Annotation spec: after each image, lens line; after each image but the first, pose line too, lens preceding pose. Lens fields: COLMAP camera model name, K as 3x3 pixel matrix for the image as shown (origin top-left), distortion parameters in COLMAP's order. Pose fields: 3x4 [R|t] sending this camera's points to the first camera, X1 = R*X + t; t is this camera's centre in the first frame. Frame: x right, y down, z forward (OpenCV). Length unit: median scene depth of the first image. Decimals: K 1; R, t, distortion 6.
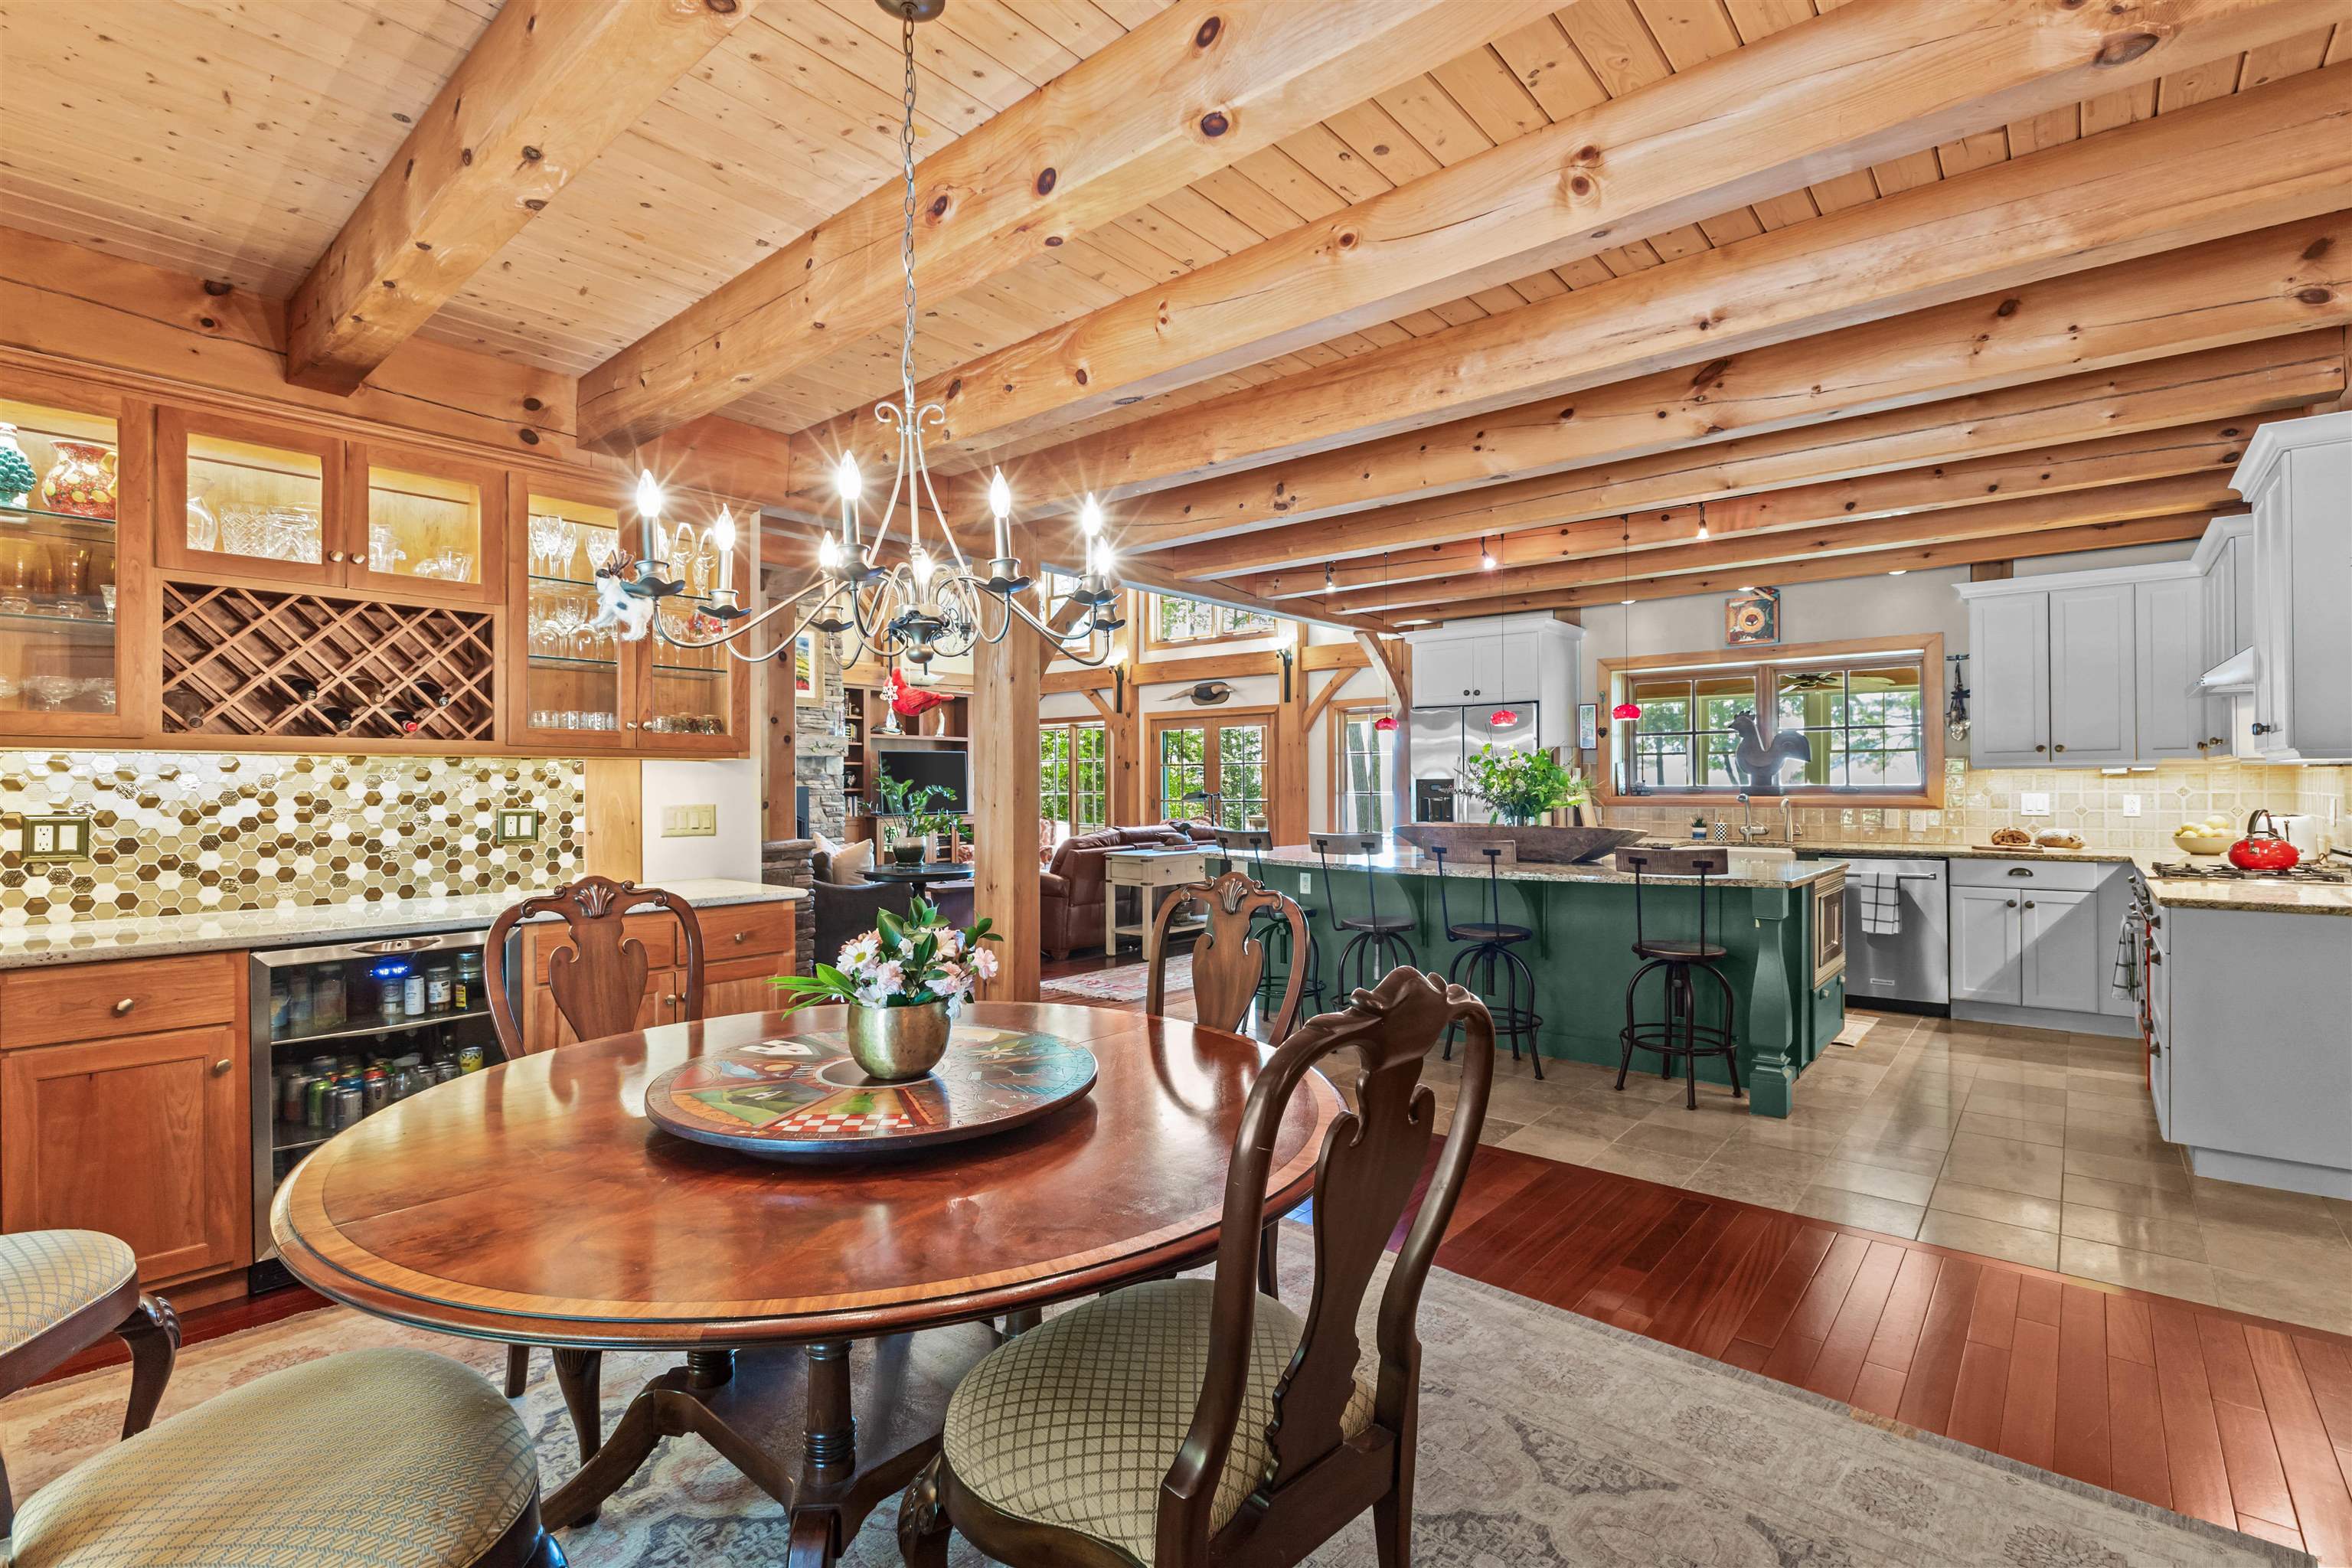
lens RADIAL K [[1063.6, 0, 1178.9], [0, 1063.6, 778.8], [0, 0, 1]] dist [-0.010606, 0.001129]
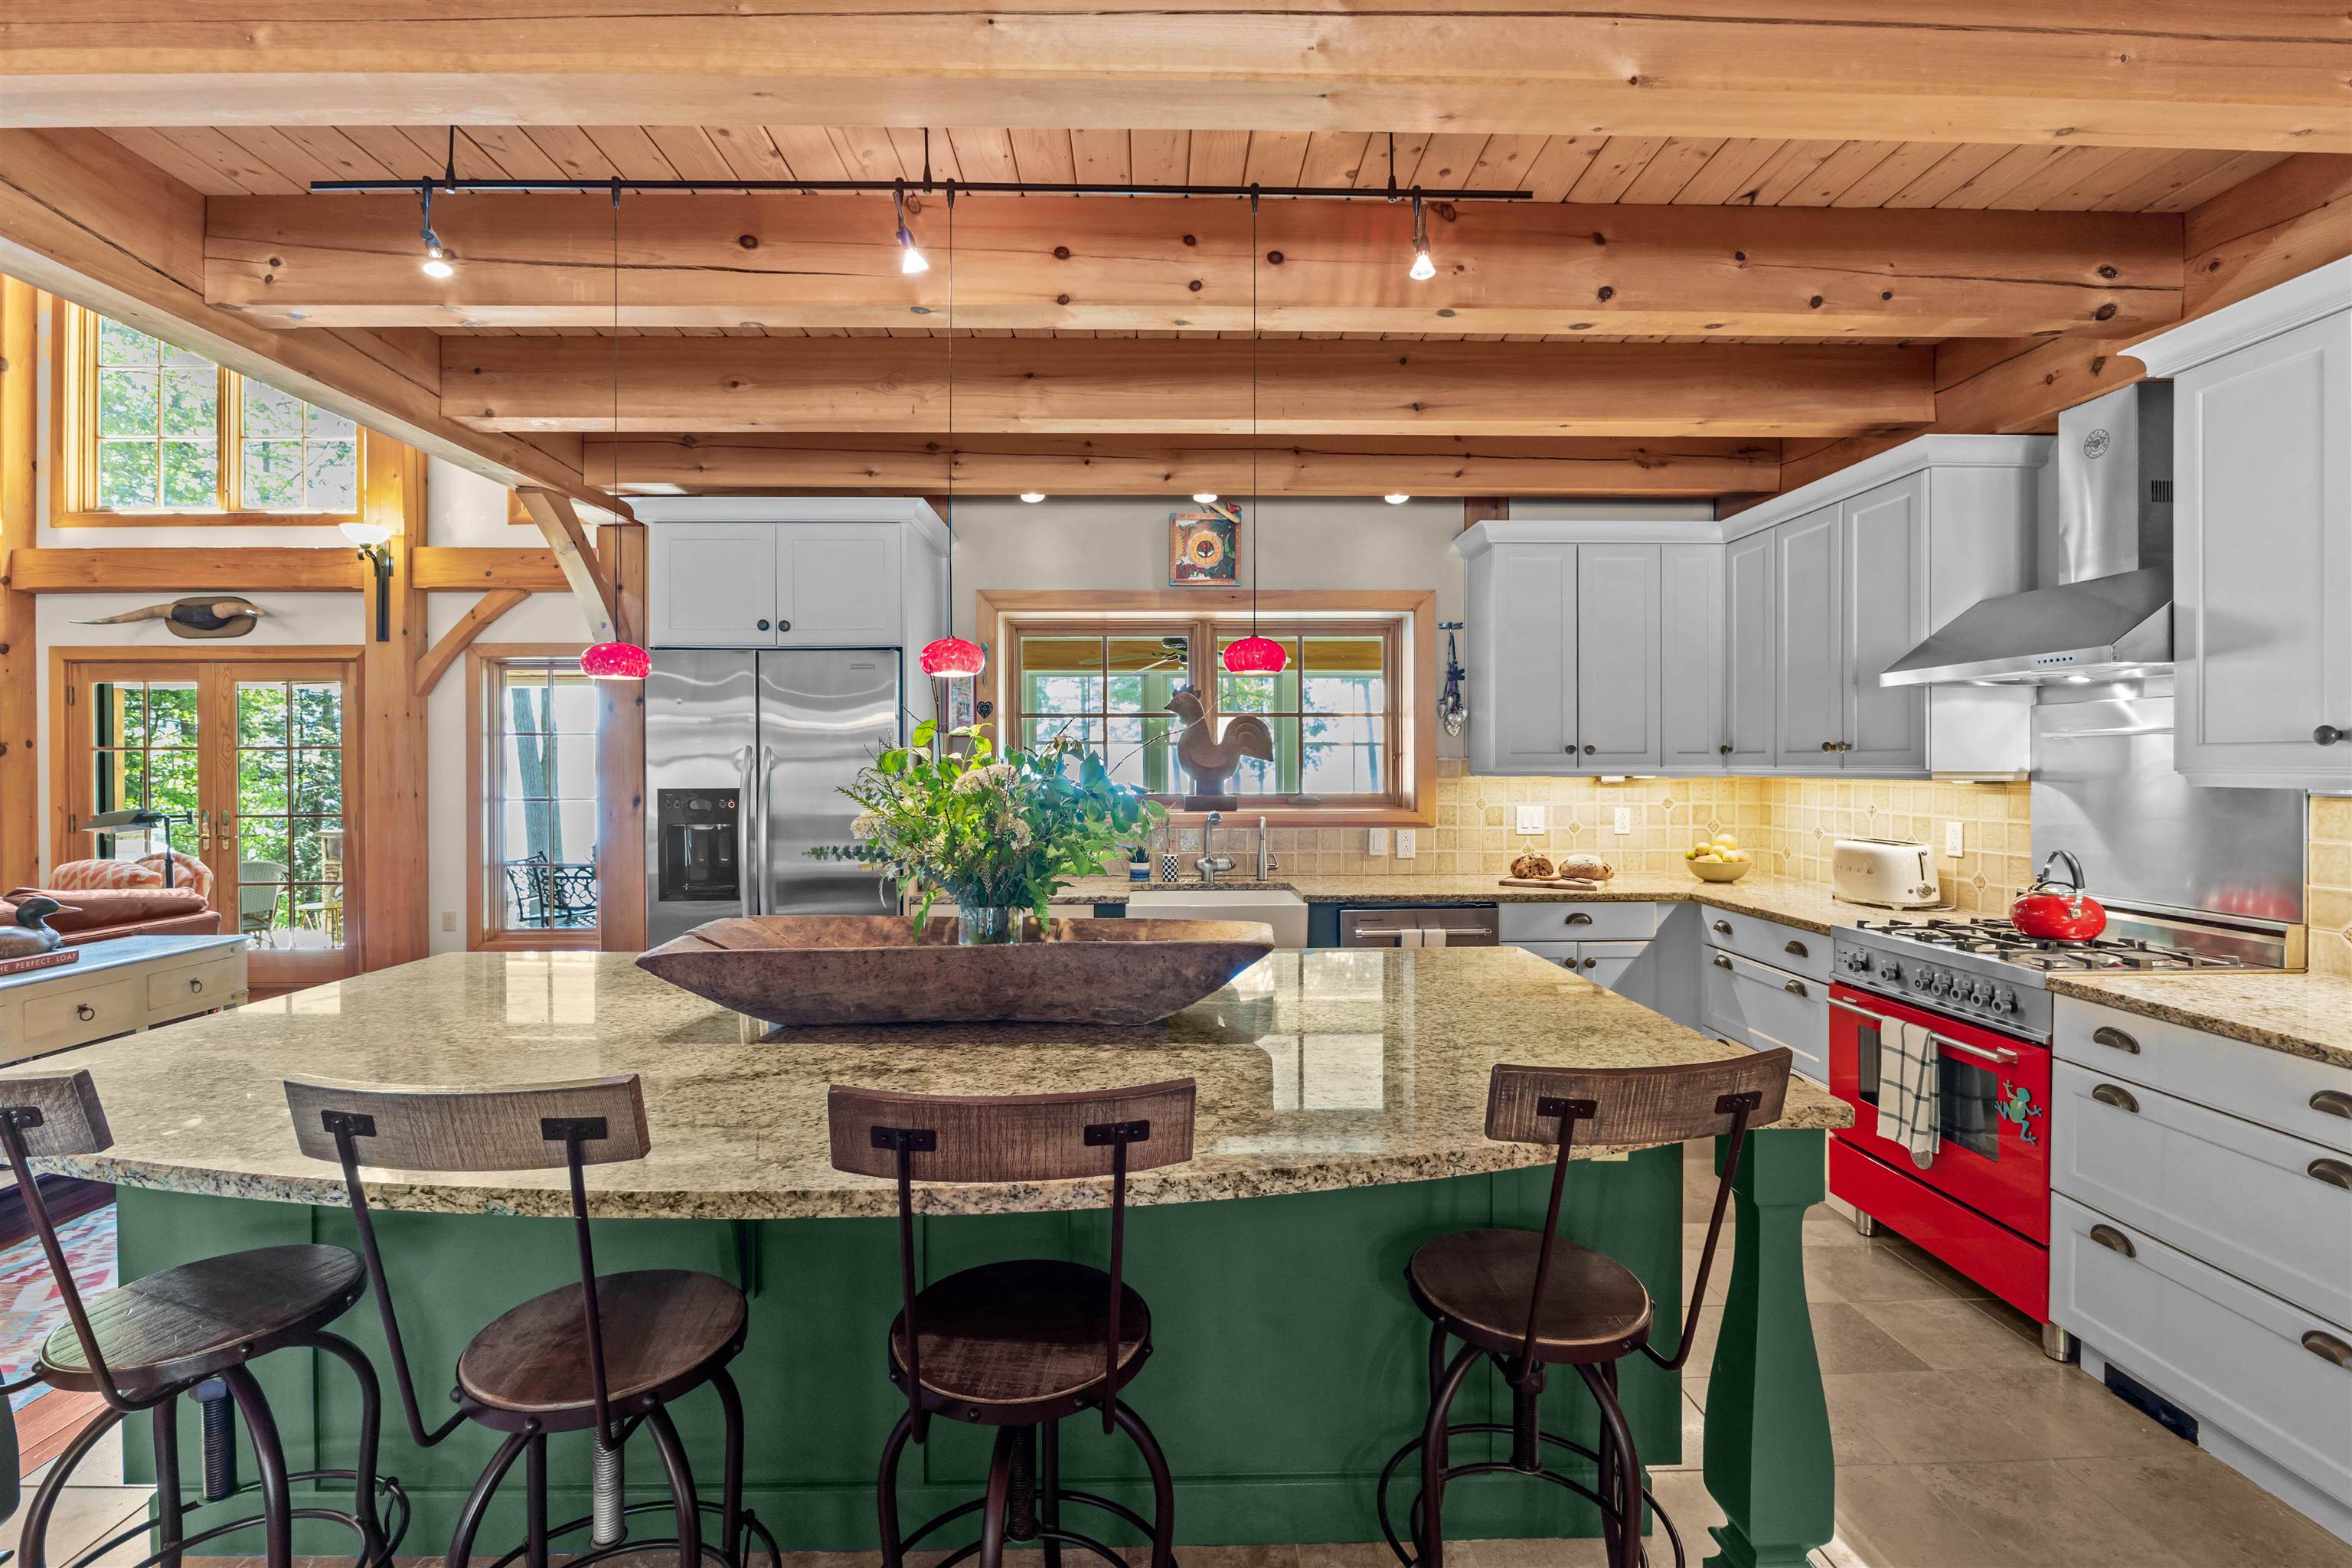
lens RADIAL K [[1063.6, 0, 1178.9], [0, 1063.6, 778.8], [0, 0, 1]] dist [-0.010606, 0.001129]
pose [[0.751691, -0.004829, 0.659497, 0.077508], [-0.004612, 0.999910, 0.012578, -0.012087], [-0.659499, -0.012496, 0.751602, 0.466178]]
